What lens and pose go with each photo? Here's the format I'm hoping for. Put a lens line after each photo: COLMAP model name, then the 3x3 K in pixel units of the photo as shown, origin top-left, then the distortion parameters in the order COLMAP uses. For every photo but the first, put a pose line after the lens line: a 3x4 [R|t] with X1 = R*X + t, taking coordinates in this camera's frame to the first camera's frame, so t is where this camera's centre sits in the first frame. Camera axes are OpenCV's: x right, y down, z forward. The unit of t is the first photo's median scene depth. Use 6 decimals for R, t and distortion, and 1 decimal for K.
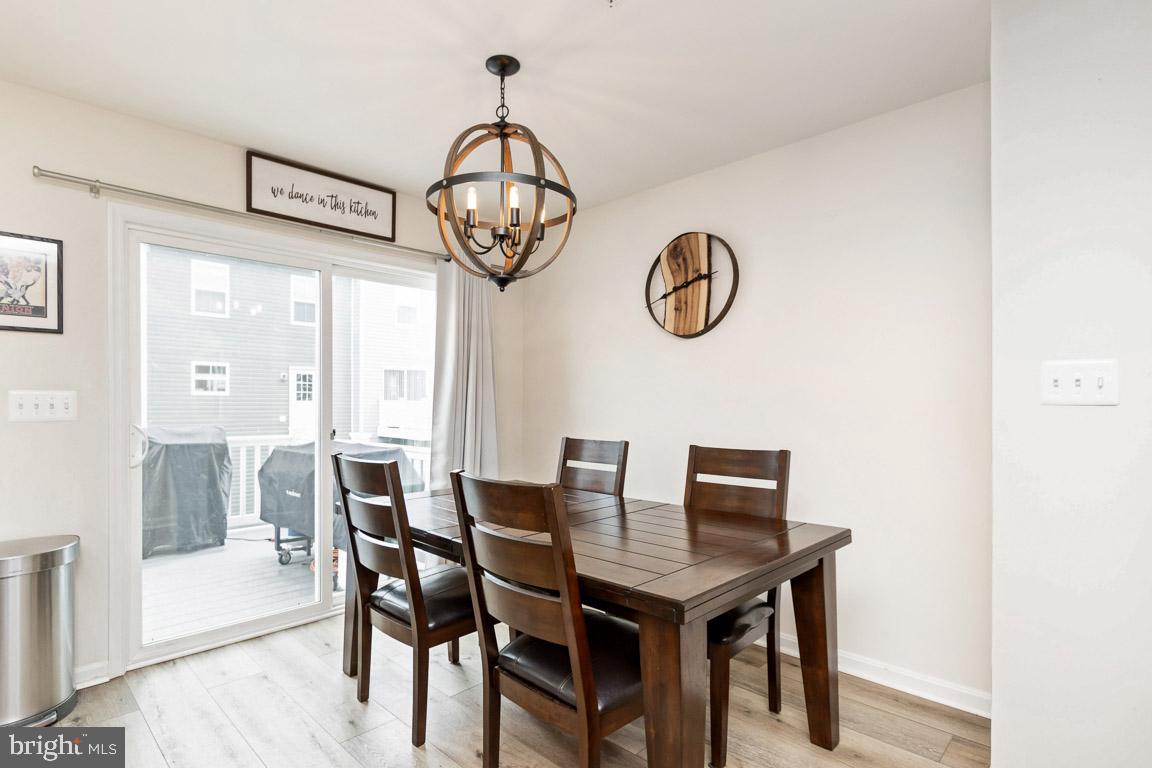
lens RADIAL K [[576.0, 0, 572.2], [0, 576.0, 402.4], [0, 0, 1]] dist [0.001265, 0.000065]
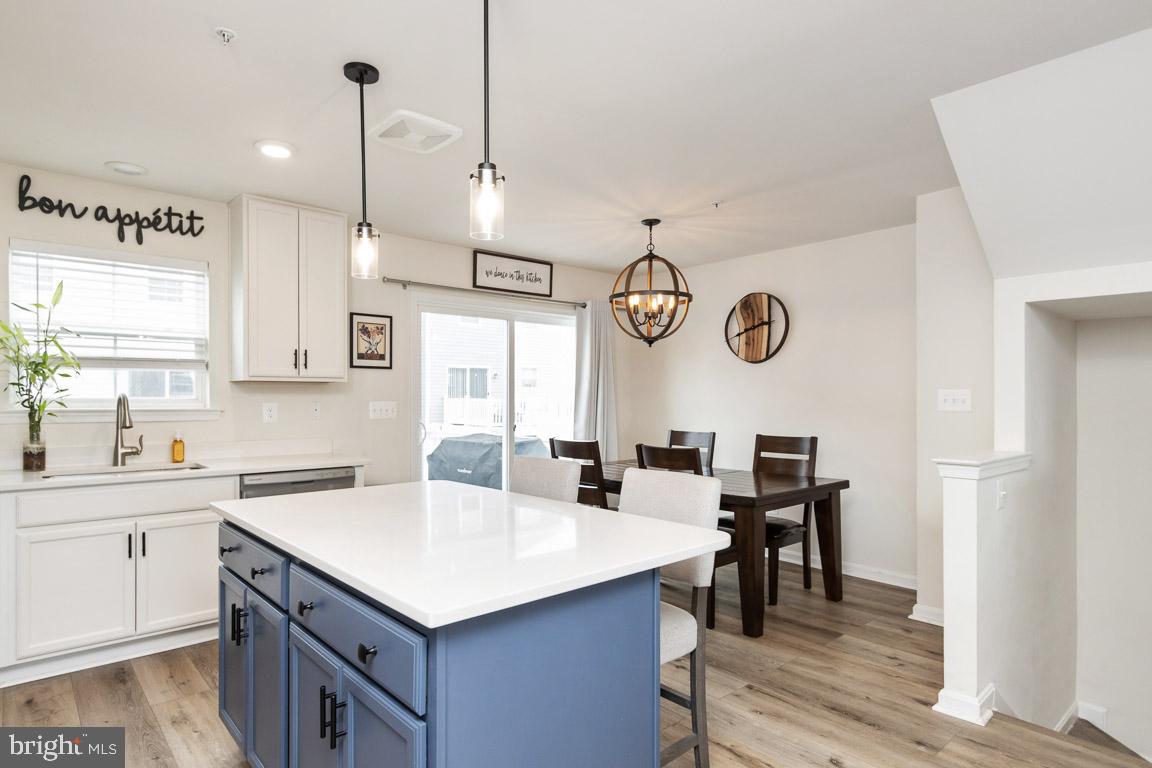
lens RADIAL K [[647.2, 0, 570.7], [0, 647.2, 396.4], [0, 0, 1]] dist [-0.000136, -0.001054]
pose [[0.997395, -0.001616, -0.072118, -0.156341], [0.001520, 0.999998, -0.001383, -0.025921], [0.072120, 0.001270, 0.997395, -0.716983]]
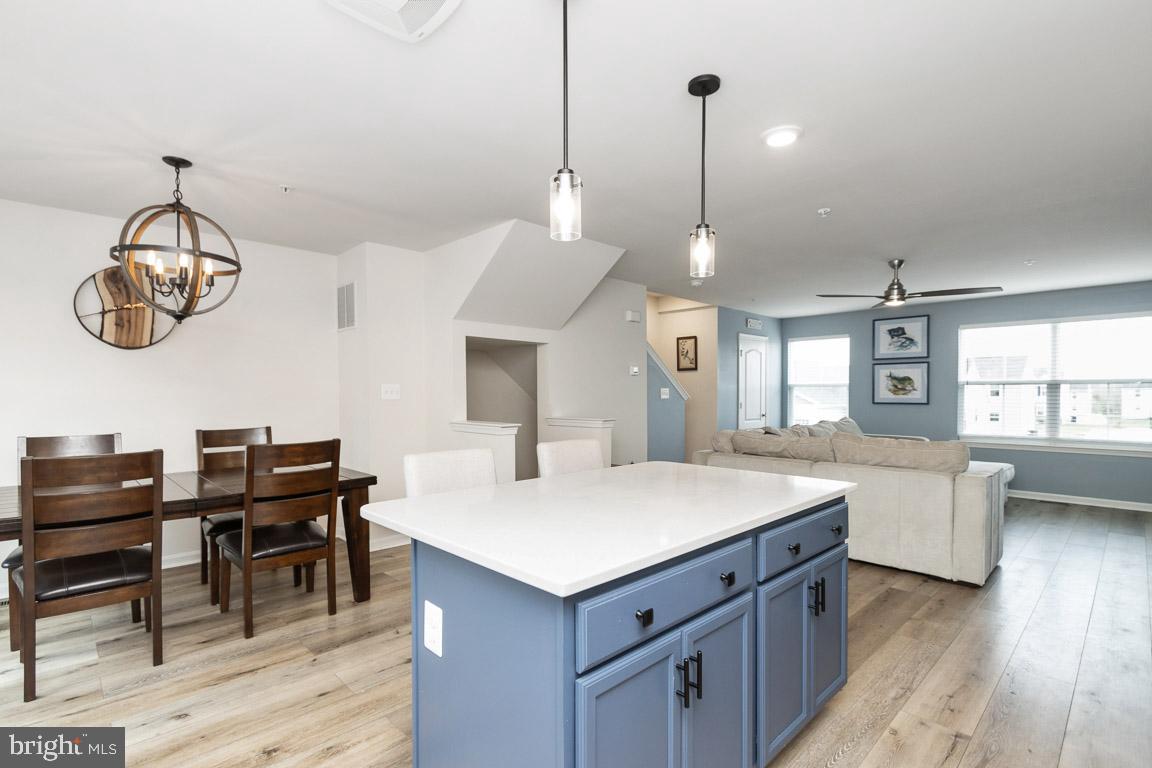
lens RADIAL K [[540.5, 0, 568.5], [0, 540.5, 392.2], [0, 0, 1]] dist [0.015731, 0.000463]
pose [[0.028026, -0.000275, 0.999607, -0.983510], [0.002601, 0.999997, 0.000202, -0.017460], [-0.999604, 0.002594, 0.028027, 0.013305]]
